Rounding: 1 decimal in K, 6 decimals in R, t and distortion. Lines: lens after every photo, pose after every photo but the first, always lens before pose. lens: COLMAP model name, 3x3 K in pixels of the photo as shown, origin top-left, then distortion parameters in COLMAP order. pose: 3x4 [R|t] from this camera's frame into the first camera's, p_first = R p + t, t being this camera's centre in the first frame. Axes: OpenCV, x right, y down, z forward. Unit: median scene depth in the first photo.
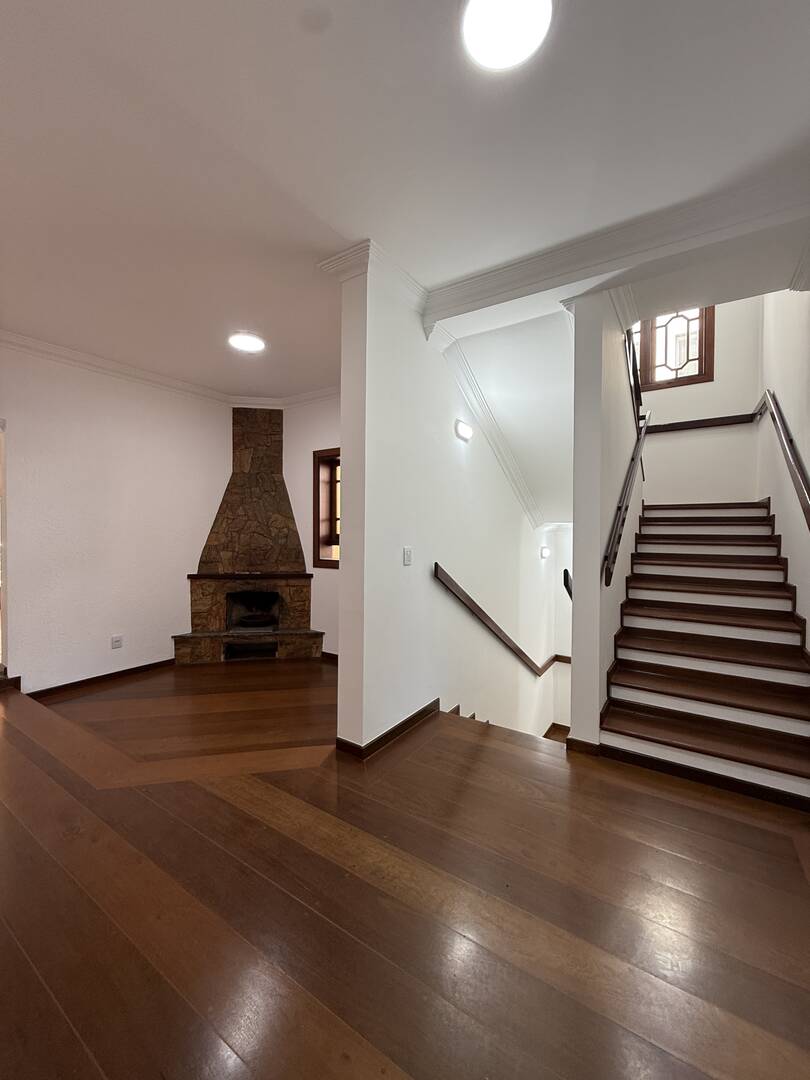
lens RADIAL K [[431.6, 0, 403.8], [0, 431.6, 536.7], [0, 0, 1]] dist [-0.000318, 0.000288]
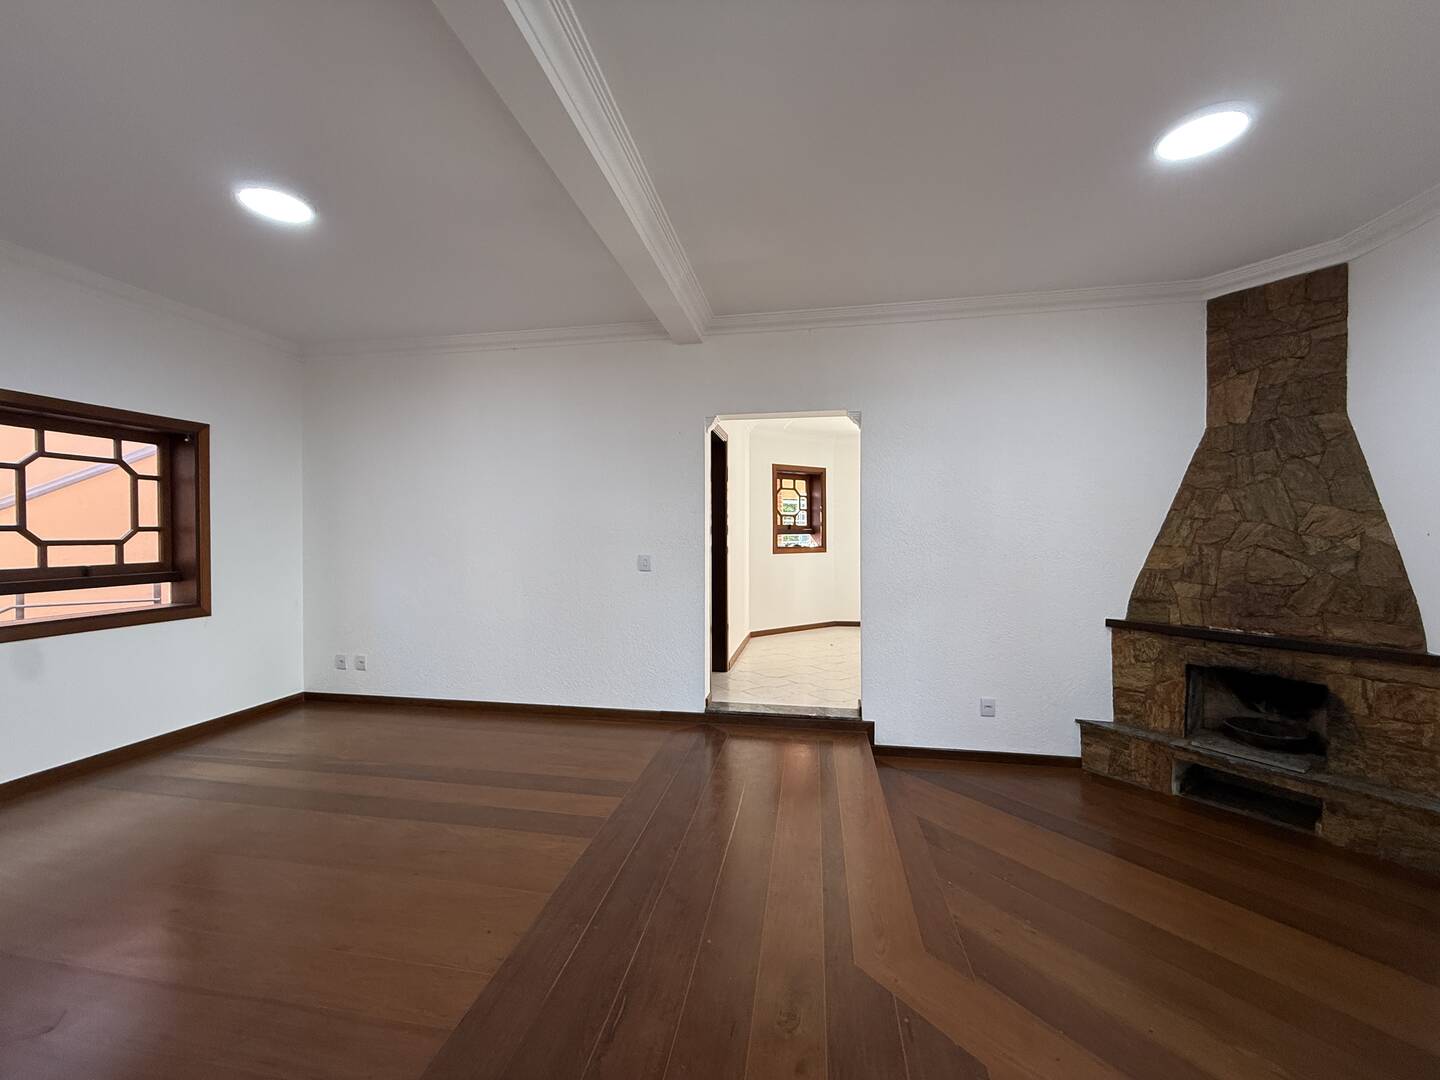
lens RADIAL K [[575.5, 0, 716.9], [0, 575.5, 538.5], [0, 0, 1]] dist [-0.000318, 0.000288]
pose [[0.402249, 0.000843, -0.915530, -0.007850], [-0.004351, 0.999990, -0.000991, -0.016006], [0.915520, 0.004382, 0.402249, 0.205460]]
